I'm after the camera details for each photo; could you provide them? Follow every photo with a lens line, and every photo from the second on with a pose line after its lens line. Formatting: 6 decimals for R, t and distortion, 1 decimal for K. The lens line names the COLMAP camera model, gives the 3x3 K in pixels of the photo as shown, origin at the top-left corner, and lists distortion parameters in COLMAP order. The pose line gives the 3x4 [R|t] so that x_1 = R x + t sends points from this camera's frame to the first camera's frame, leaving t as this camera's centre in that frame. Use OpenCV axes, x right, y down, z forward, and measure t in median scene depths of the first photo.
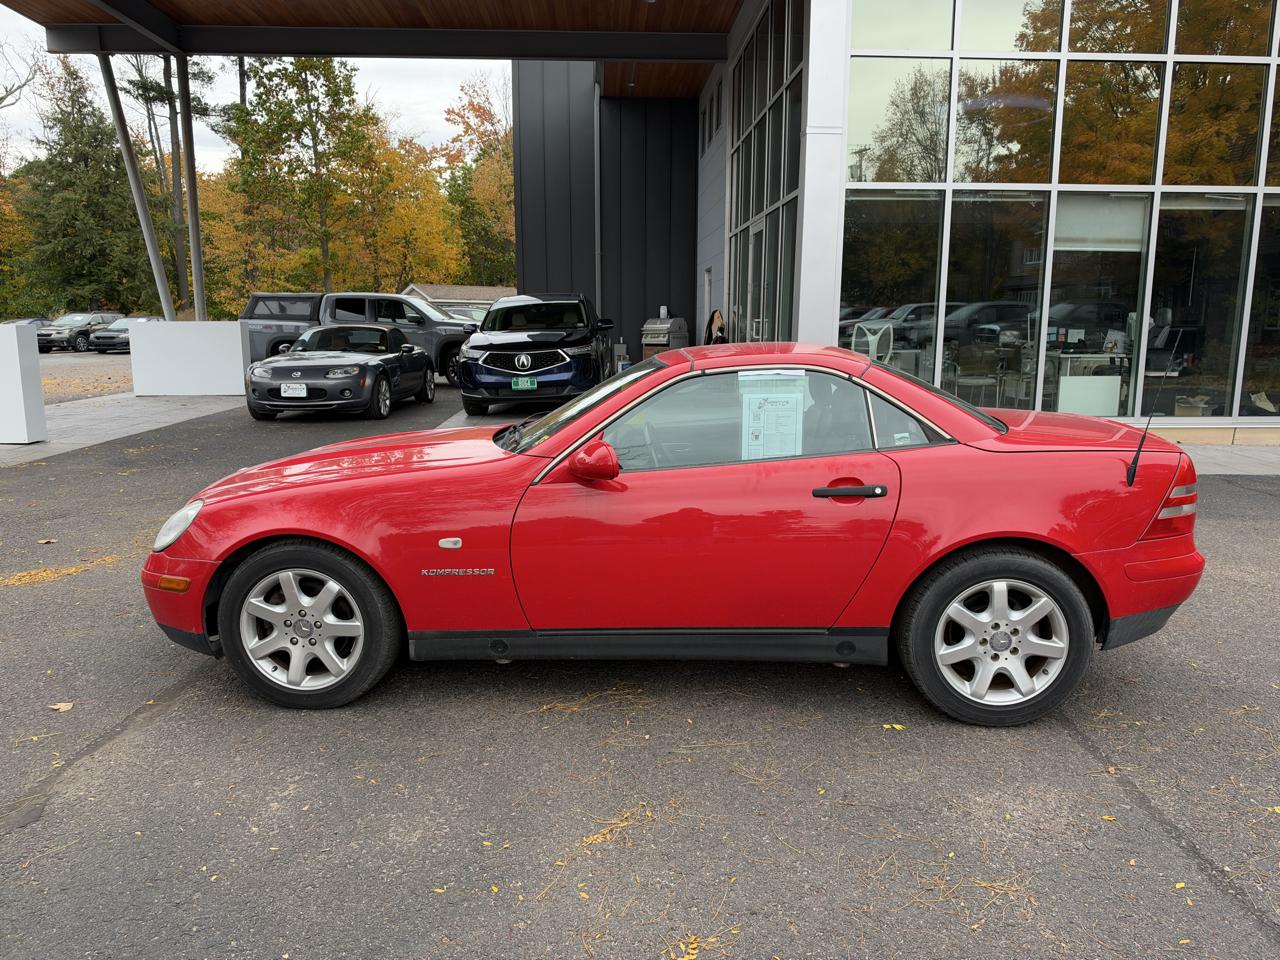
lens RADIAL K [[923.7, 0, 648.1], [0, 923.7, 478.9], [0, 0, 1]] dist [-0.001308, -0.013166]
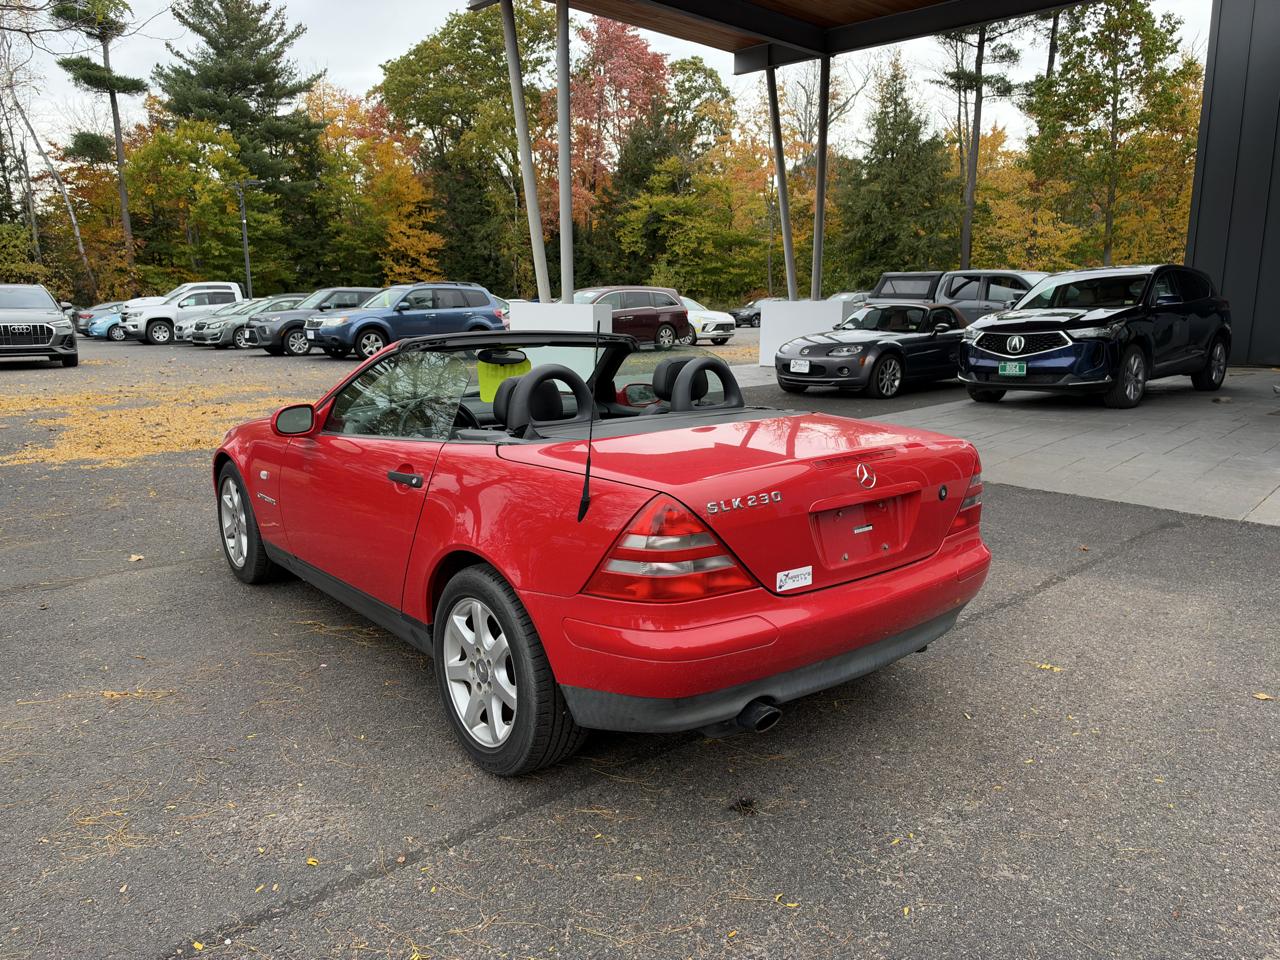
lens RADIAL K [[928.5, 0, 619.3], [0, 928.5, 474.1], [0, 0, 1]] dist [0.026780, -0.050605]
pose [[0.641956, 0.128931, -0.755824, 0.342313], [-0.116852, 0.990697, 0.069749, -0.025191], [0.757785, 0.043544, 0.651050, 0.163291]]
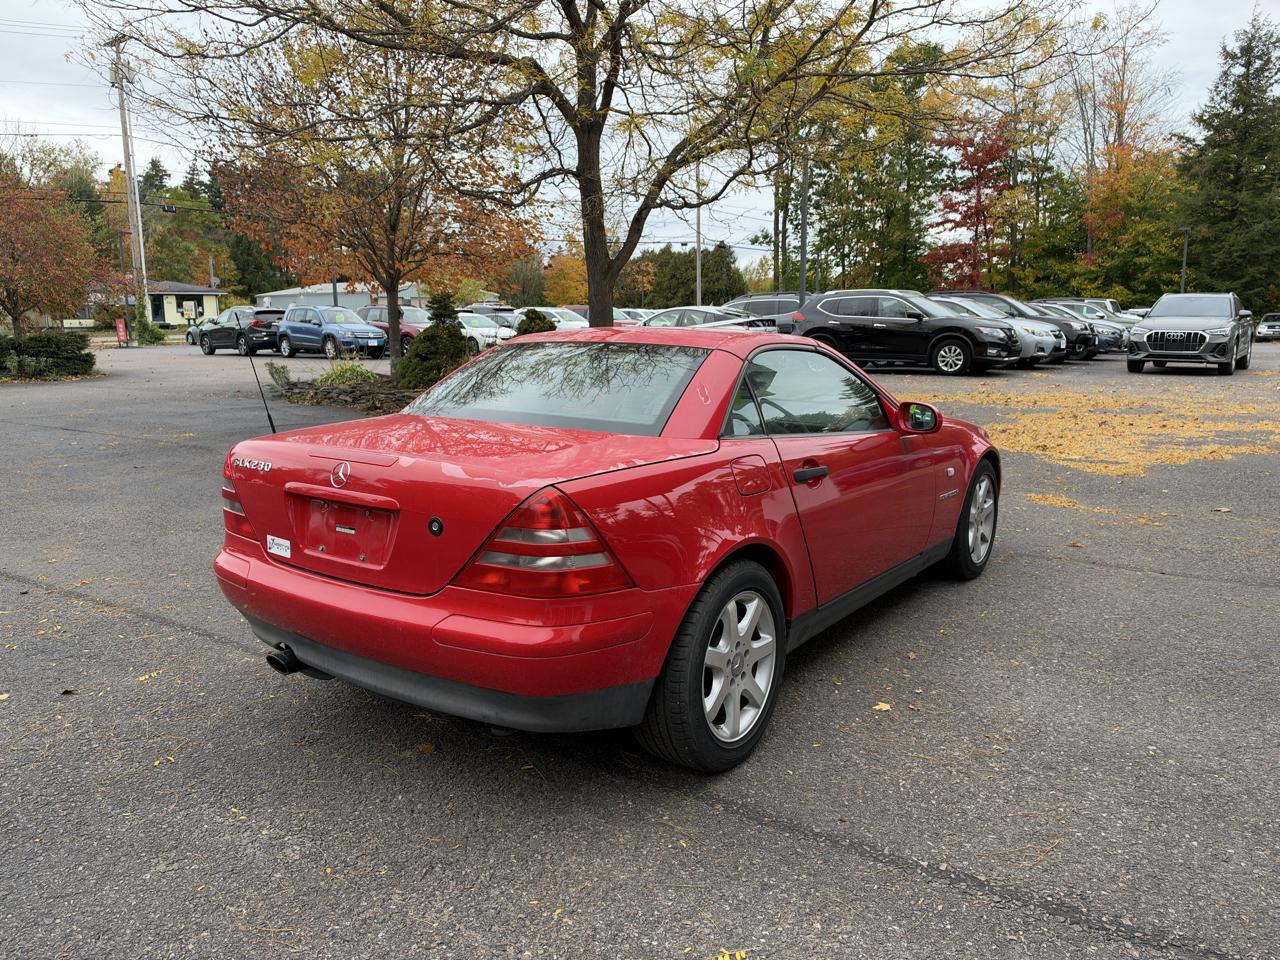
lens RADIAL K [[923.6, 0, 642.5], [0, 923.6, 467.3], [0, 0, 1]] dist [-0.005349, -0.008199]
pose [[-0.551074, 0.127799, -0.824612, 0.351141], [-0.132513, 0.962260, 0.237687, -0.085737], [0.823867, 0.240255, -0.513342, 0.572644]]
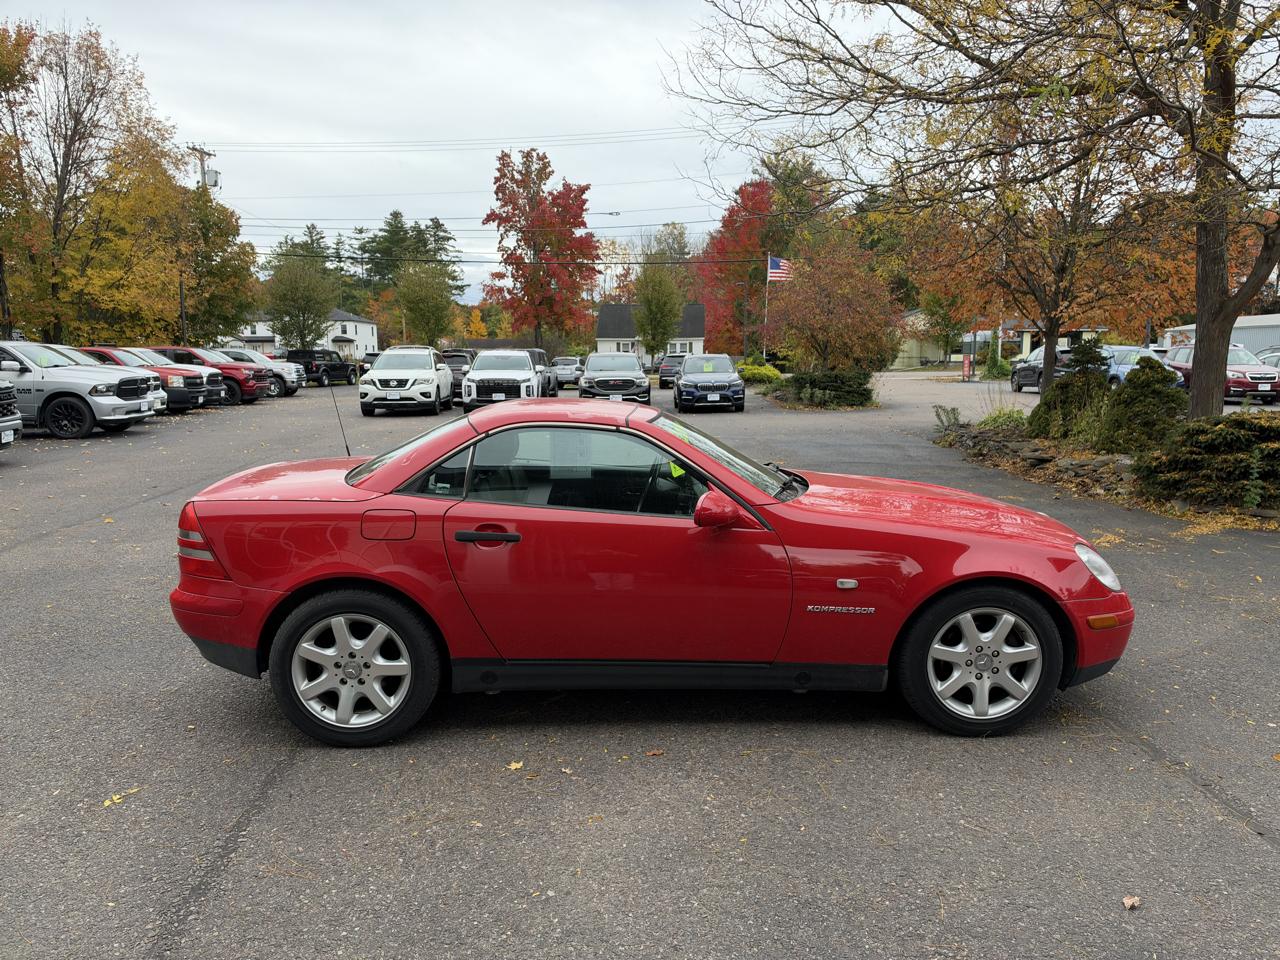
lens RADIAL K [[923.7, 0, 648.1], [0, 923.7, 478.9], [0, 0, 1]] dist [-0.001308, -0.013166]
pose [[-0.997778, 0.004912, -0.066439, 0.037495], [-0.014421, 0.957711, 0.287371, -0.139305], [0.065041, 0.287691, -0.955512, 0.786601]]
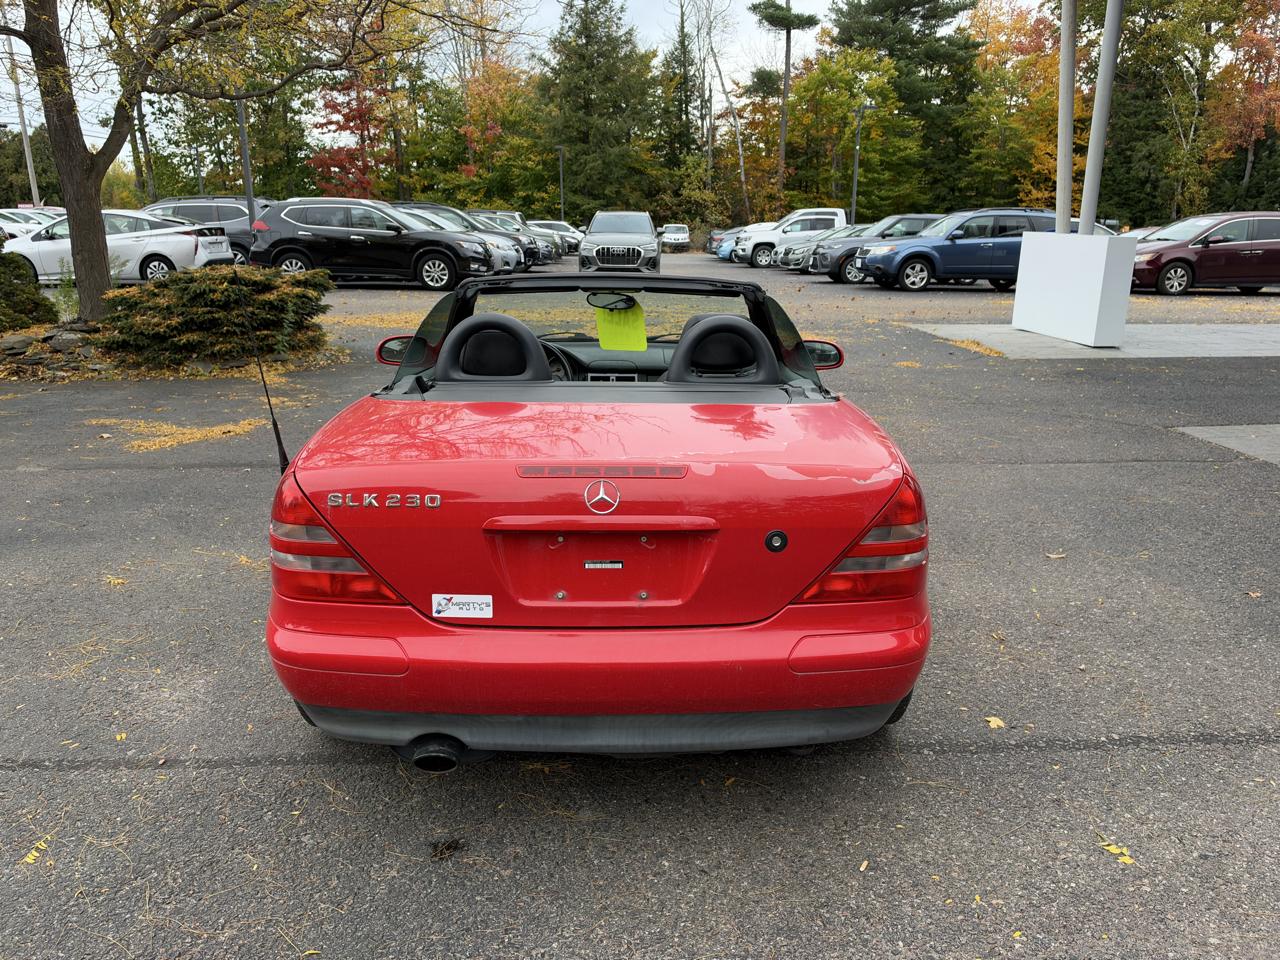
lens RADIAL K [[923.7, 0, 648.1], [0, 923.7, 478.9], [0, 0, 1]] dist [-0.001308, -0.013166]
pose [[0.062533, 0.255748, -0.964719, 0.373461], [-0.170592, 0.955125, 0.242147, -0.064994], [0.983356, 0.149431, 0.103356, 0.369746]]
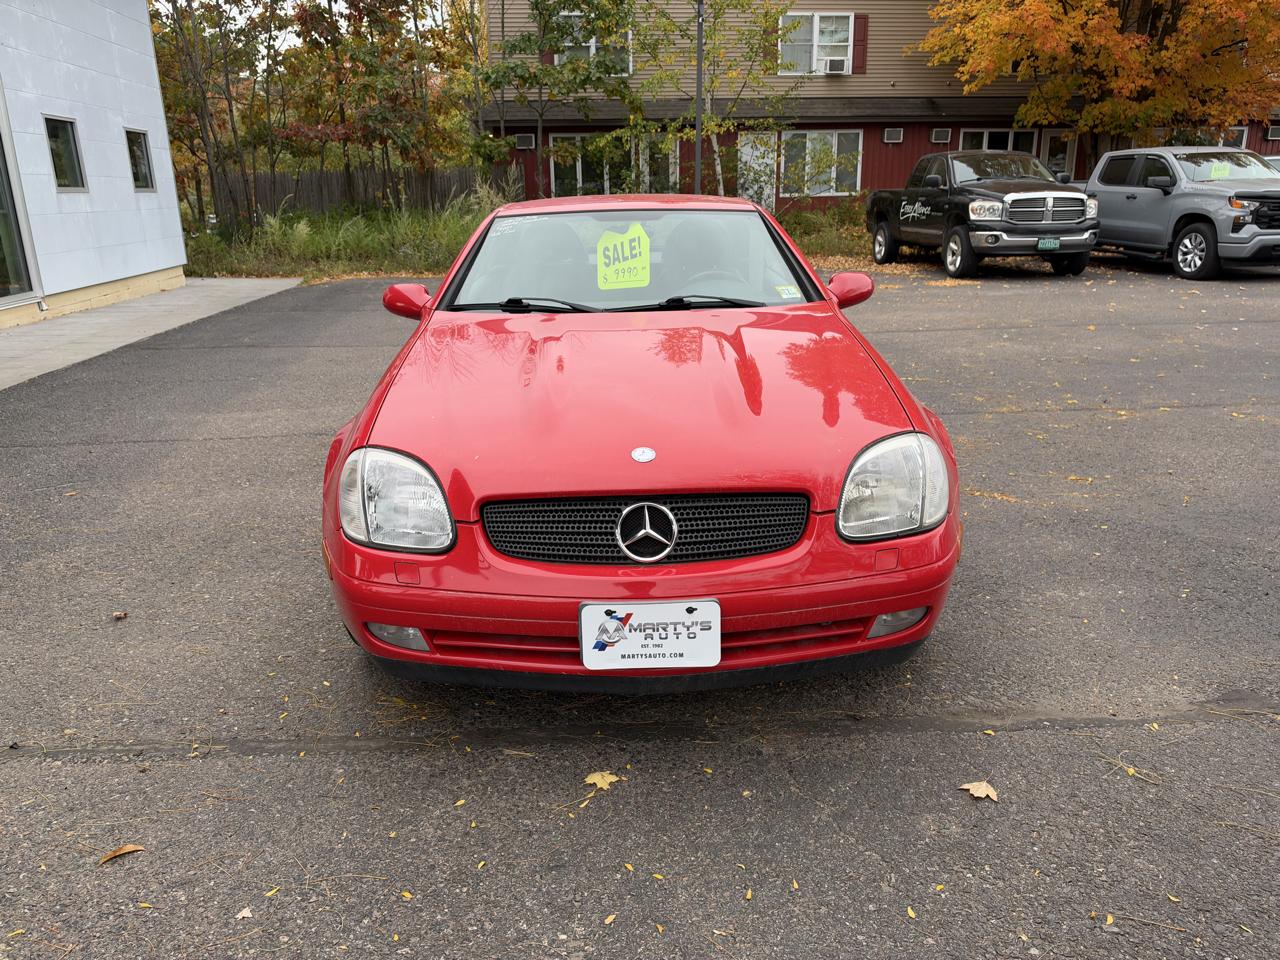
lens RADIAL K [[920.6, 0, 640.0], [0, 920.6, 480.0], [0, 0, 1]] dist [0.023279, -0.051342]
pose [[-0.065687, -0.299189, 0.951930, -0.370278], [0.186401, 0.933519, 0.306264, -0.060955], [-0.980276, 0.197558, -0.005551, 0.395838]]
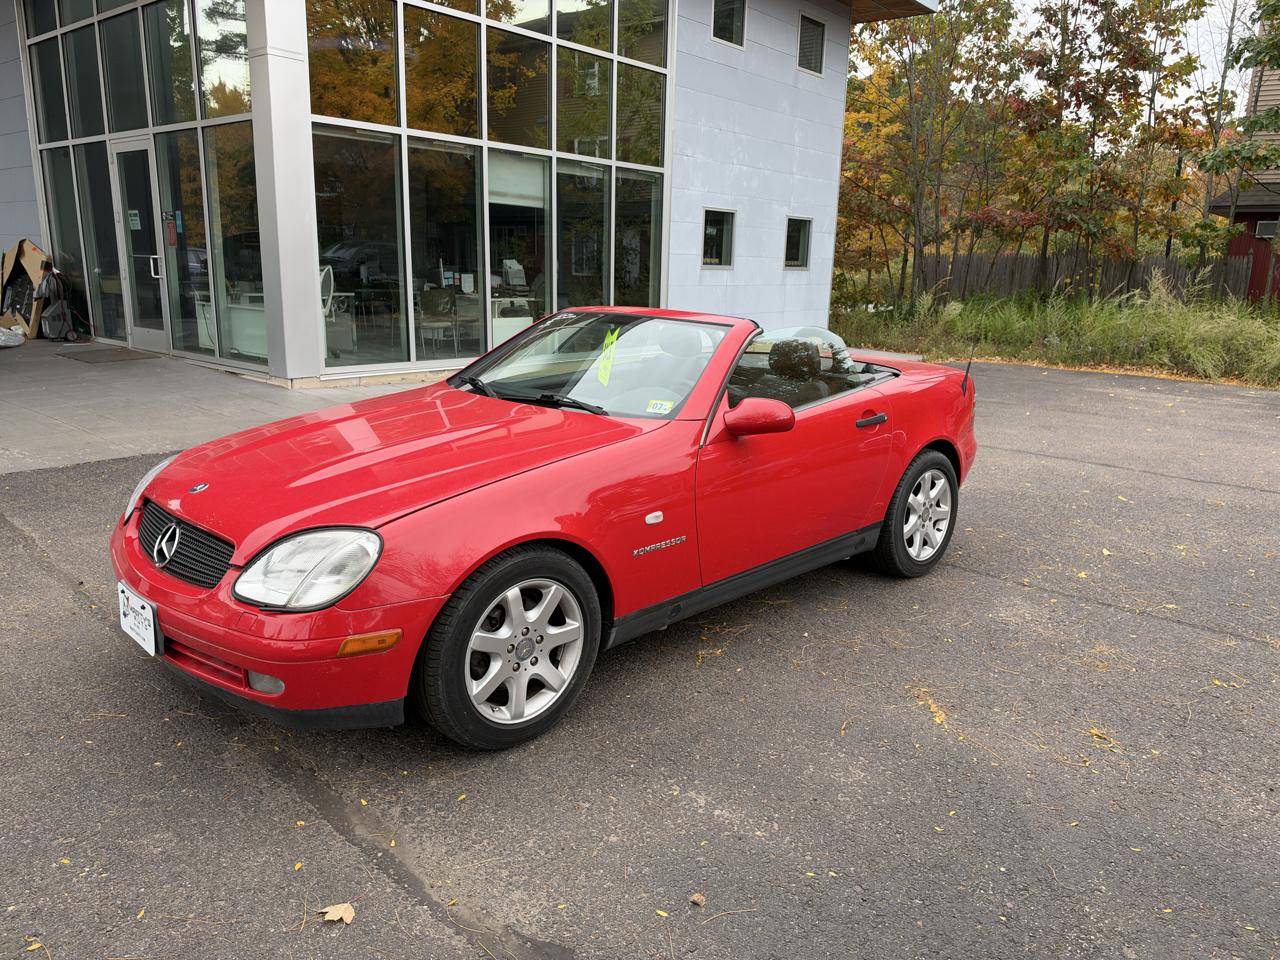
lens RADIAL K [[920.6, 0, 640.0], [0, 920.6, 480.0], [0, 0, 1]] dist [0.023279, -0.051342]
pose [[0.672260, -0.152437, 0.724451, -0.283825], [0.100755, 0.988305, 0.114460, -0.025361], [-0.733427, -0.003955, 0.679757, 0.109358]]
